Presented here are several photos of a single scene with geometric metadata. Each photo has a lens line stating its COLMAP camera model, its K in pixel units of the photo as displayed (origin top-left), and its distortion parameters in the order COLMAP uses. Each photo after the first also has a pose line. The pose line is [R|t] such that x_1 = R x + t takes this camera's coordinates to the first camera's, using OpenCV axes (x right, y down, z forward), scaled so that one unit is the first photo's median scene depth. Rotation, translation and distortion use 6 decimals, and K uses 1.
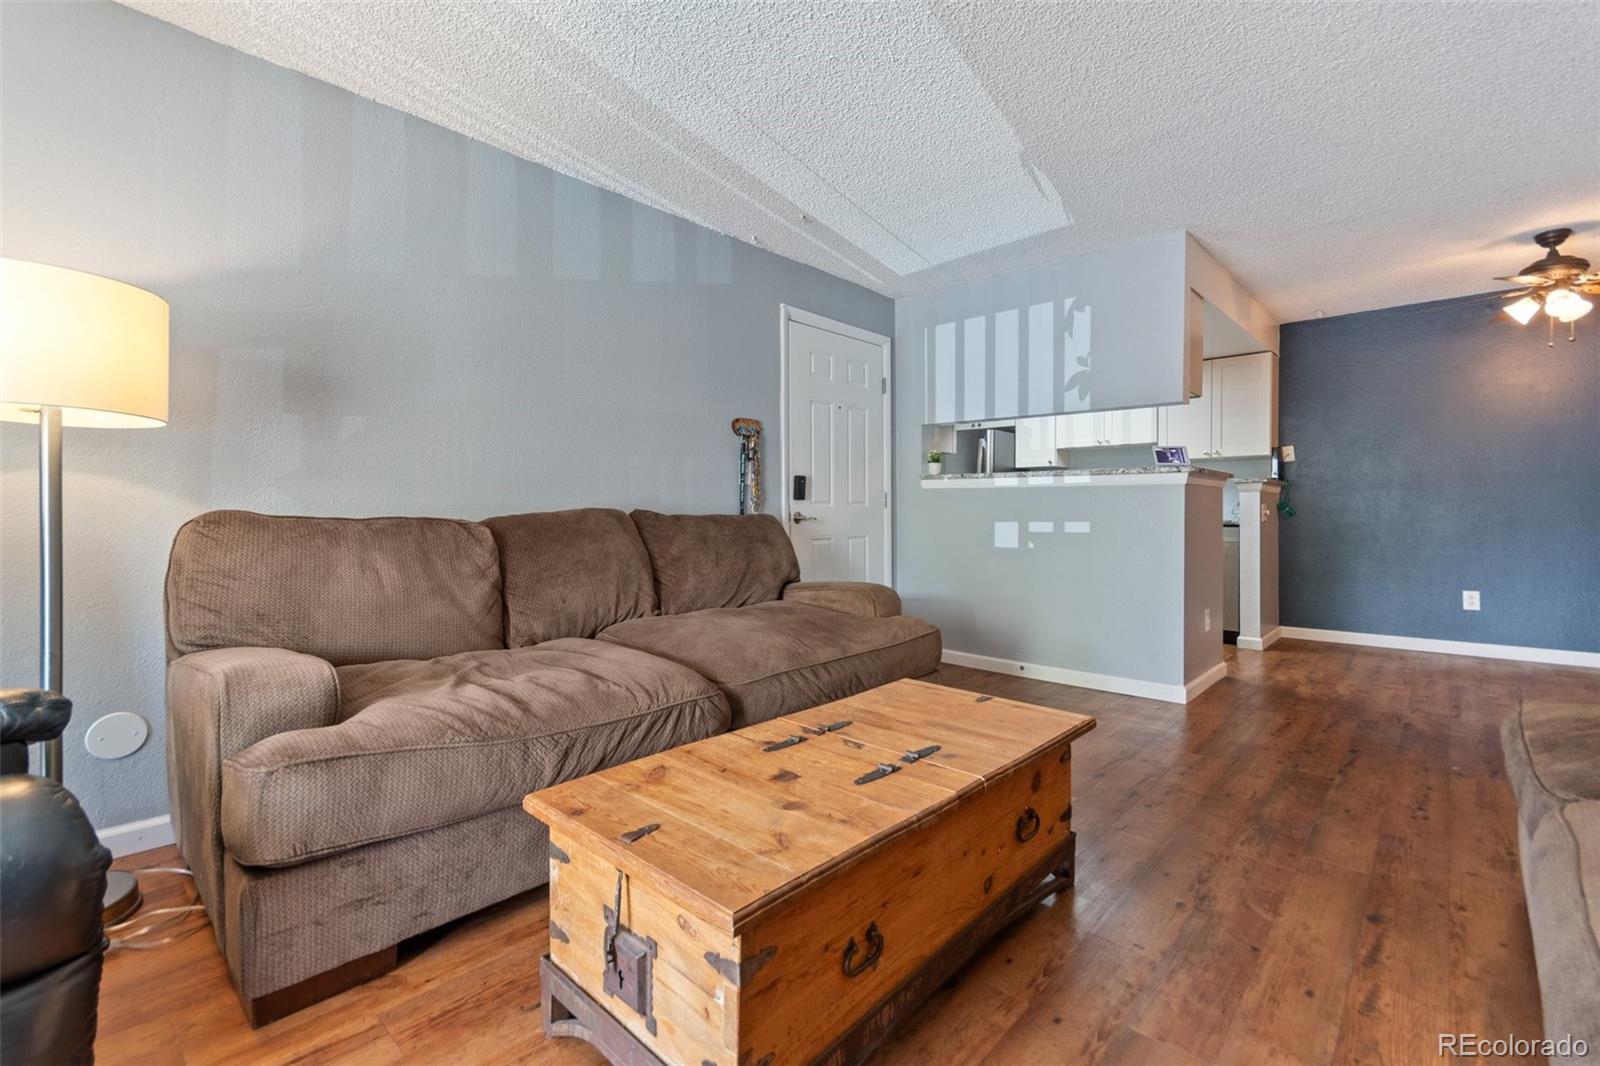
lens RADIAL K [[706.4, 0, 791.1], [0, 706.4, 516.8], [0, 0, 1]] dist [0.001196, 0.000084]
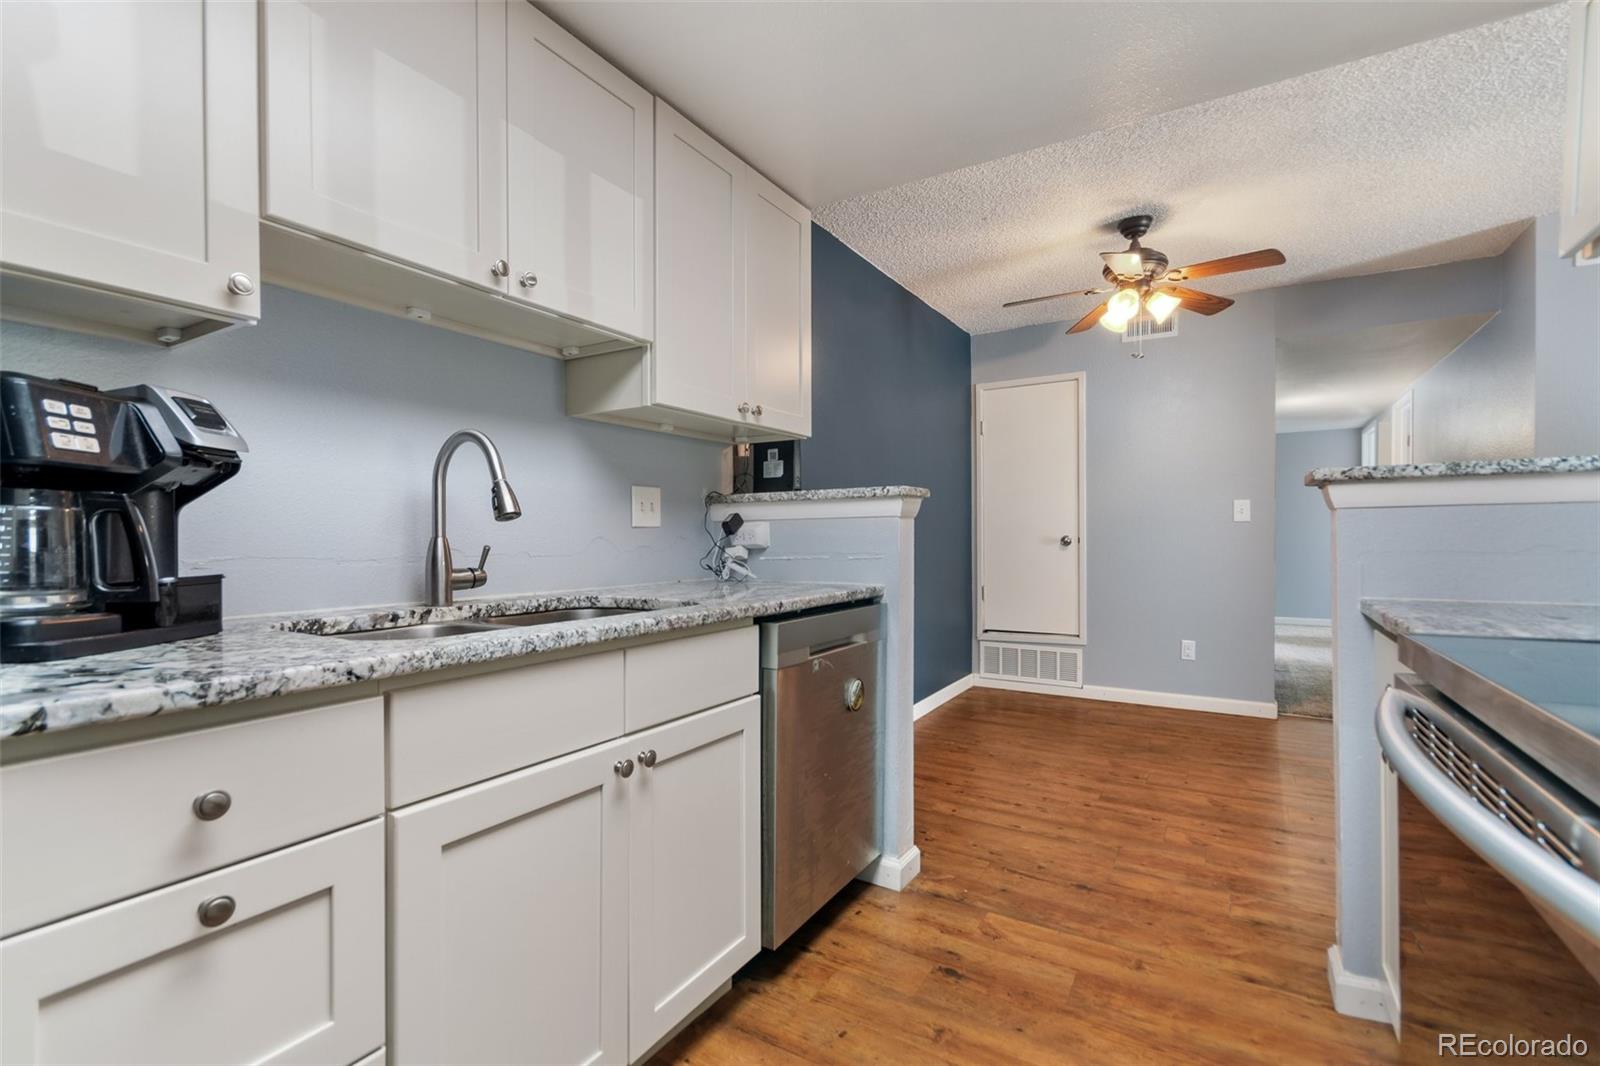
lens RADIAL K [[720.1, 0, 789.8], [0, 720.1, 543.1], [0, 0, 1]] dist [-0.000546, 0.000329]
pose [[-0.196991, -0.008051, 0.980372, 0.309318], [0.013142, 0.999855, 0.010851, -0.034088], [-0.980317, 0.015022, -0.196857, 1.537061]]
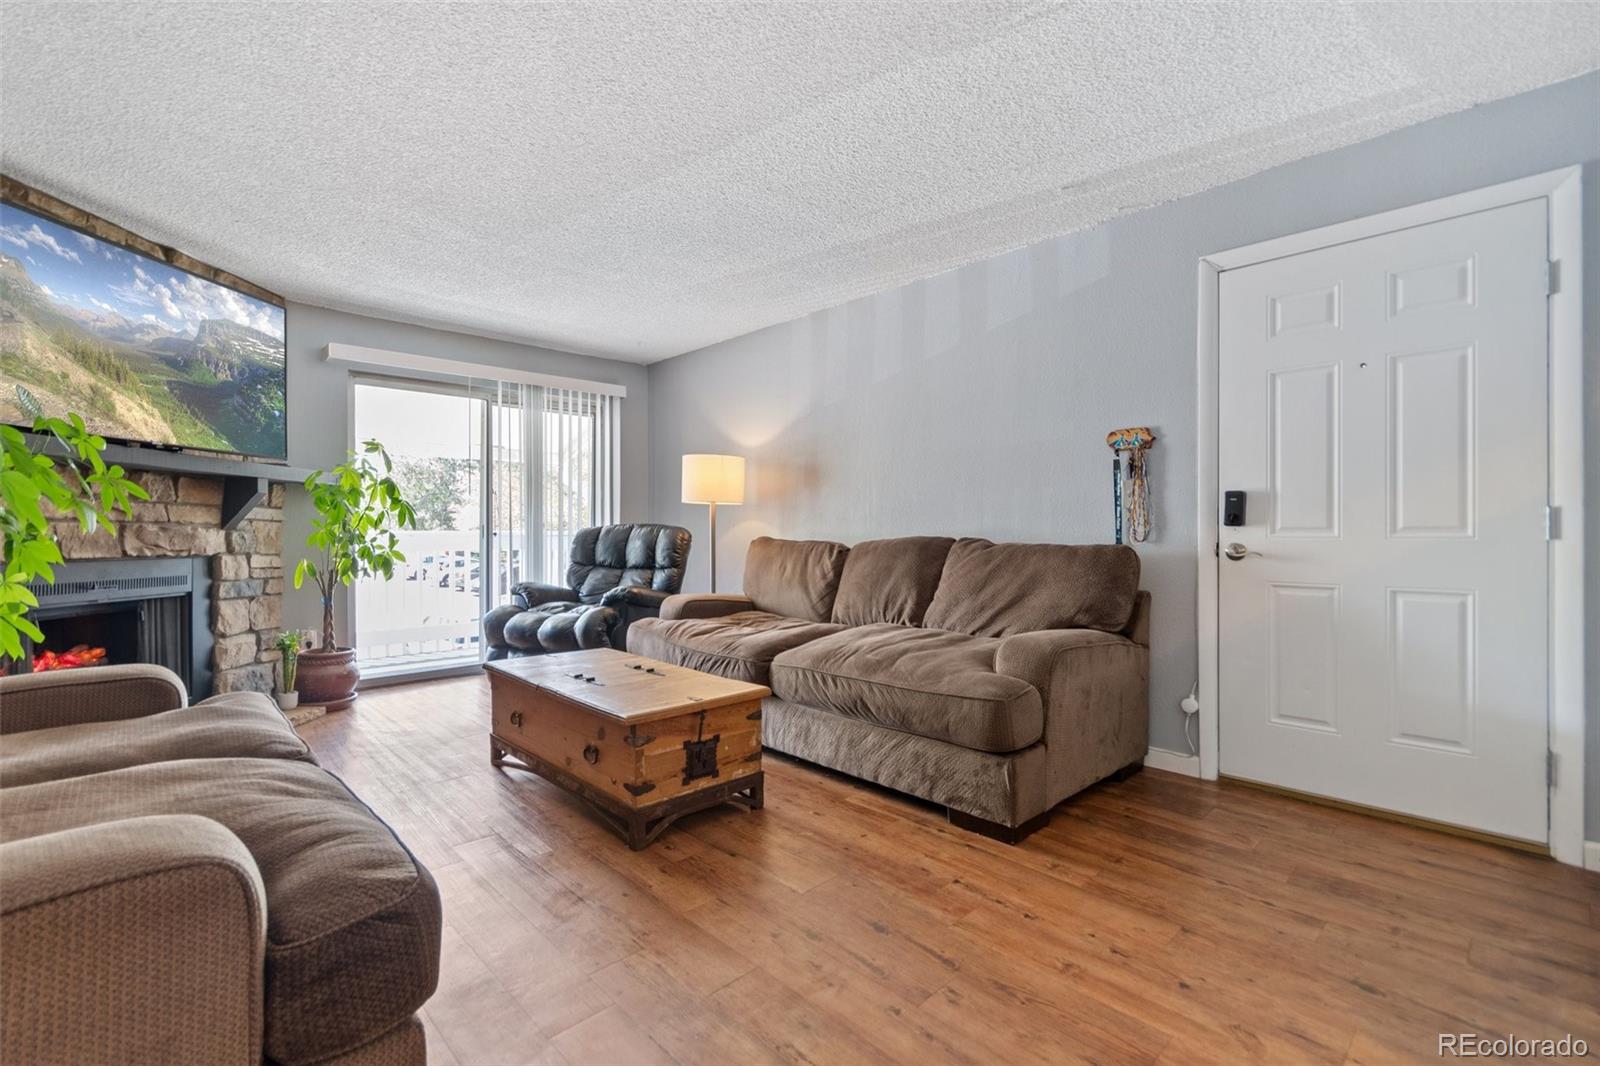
lens RADIAL K [[710.1, 0, 791.1], [0, 710.1, 531.4], [0, 0, 1]] dist [0.002101, 0.000199]
pose [[-0.062175, 0.003952, -0.998057, 0.791764], [-0.007481, 0.999962, 0.004425, -0.020263], [0.998037, 0.007742, -0.062143, 0.659225]]
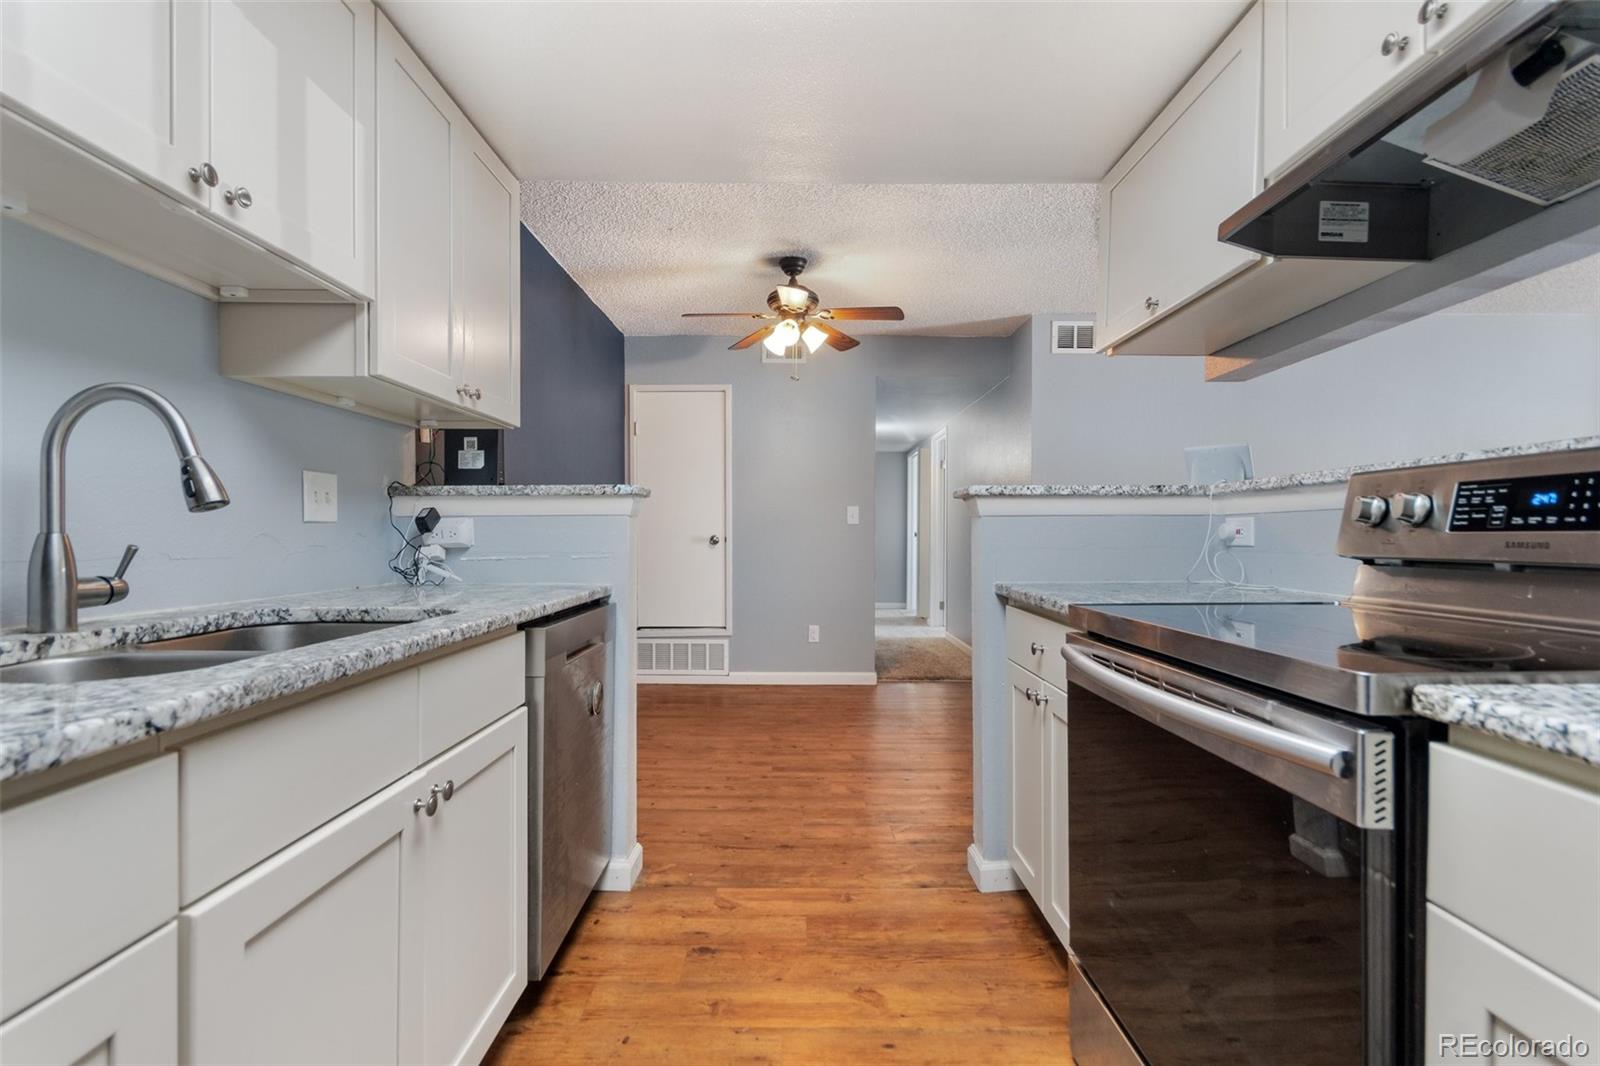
lens RADIAL K [[725.9, 0, 795.6], [0, 725.9, 542.9], [0, 0, 1]] dist [0.001414, -0.000682]
pose [[-0.681794, -0.008886, 0.731490, 0.342274], [0.005049, 0.999845, 0.016851, -0.035022], [-0.731527, 0.015182, -0.681644, 1.634574]]
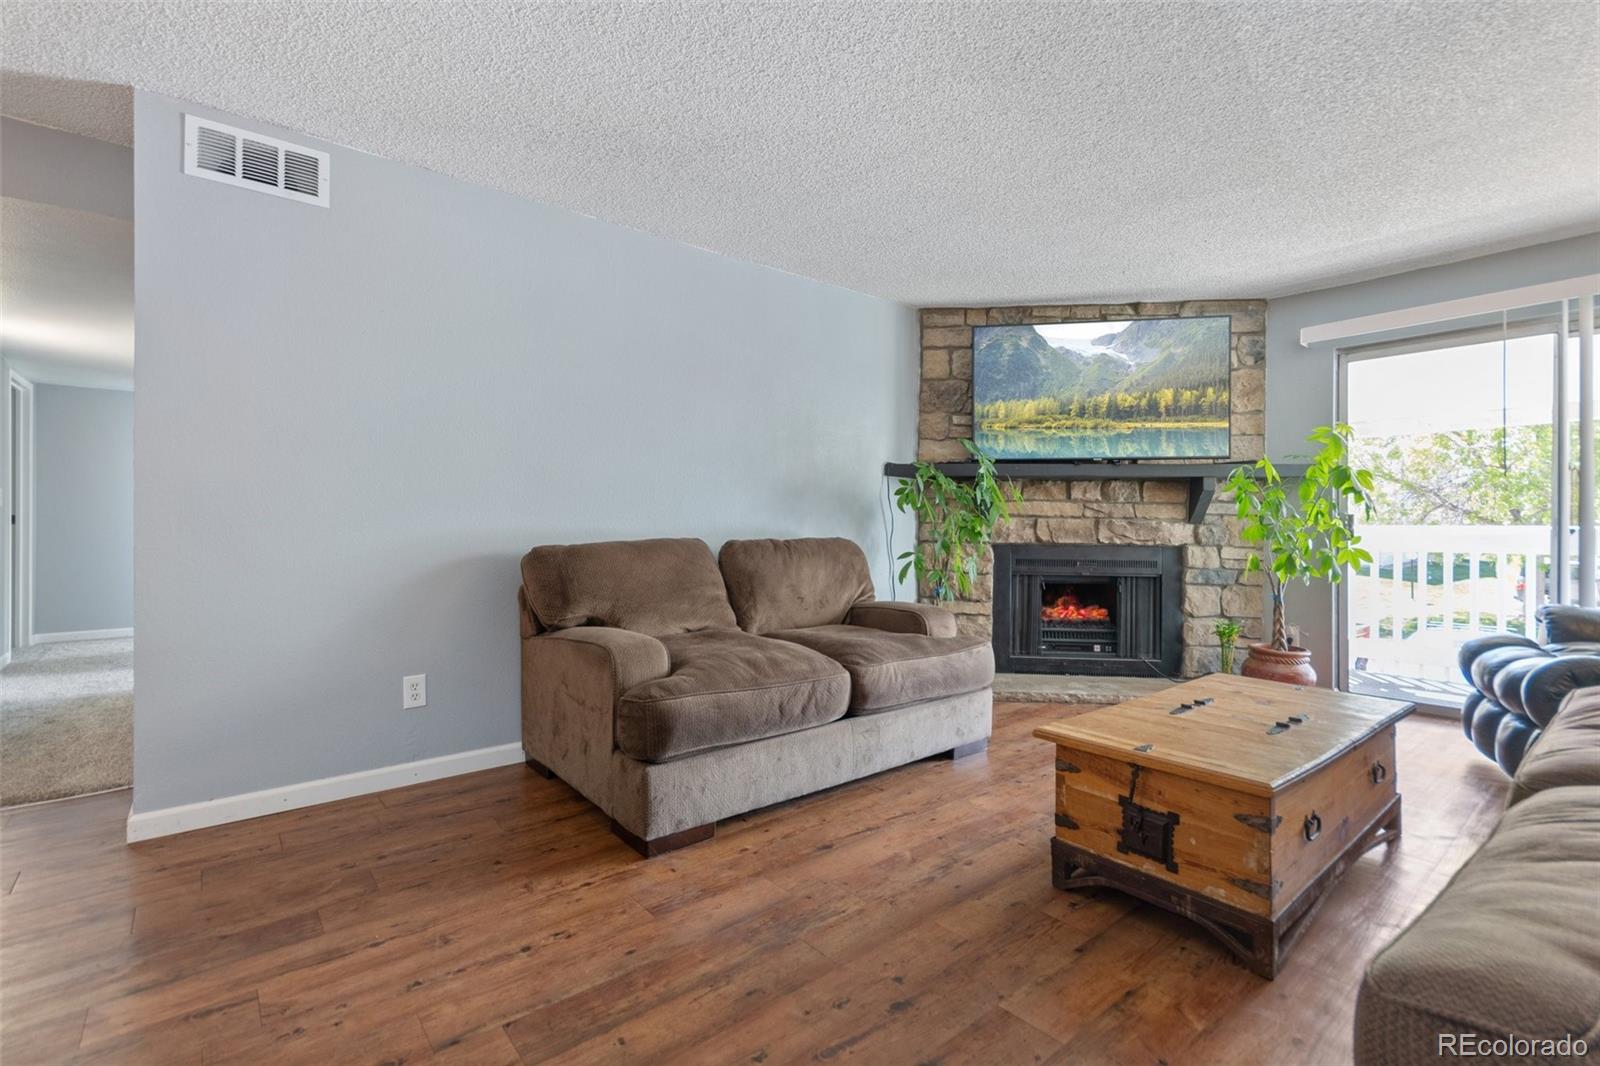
lens RADIAL K [[717.1, 0, 789.5], [0, 717.1, 523.7], [0, 0, 1]] dist [0.000819, 0.000116]
pose [[-0.990719, 0.000029, 0.135928, 0.320298], [0.001113, 0.999968, 0.007903, -0.022537], [-0.135924, 0.007981, -0.990687, 1.055173]]
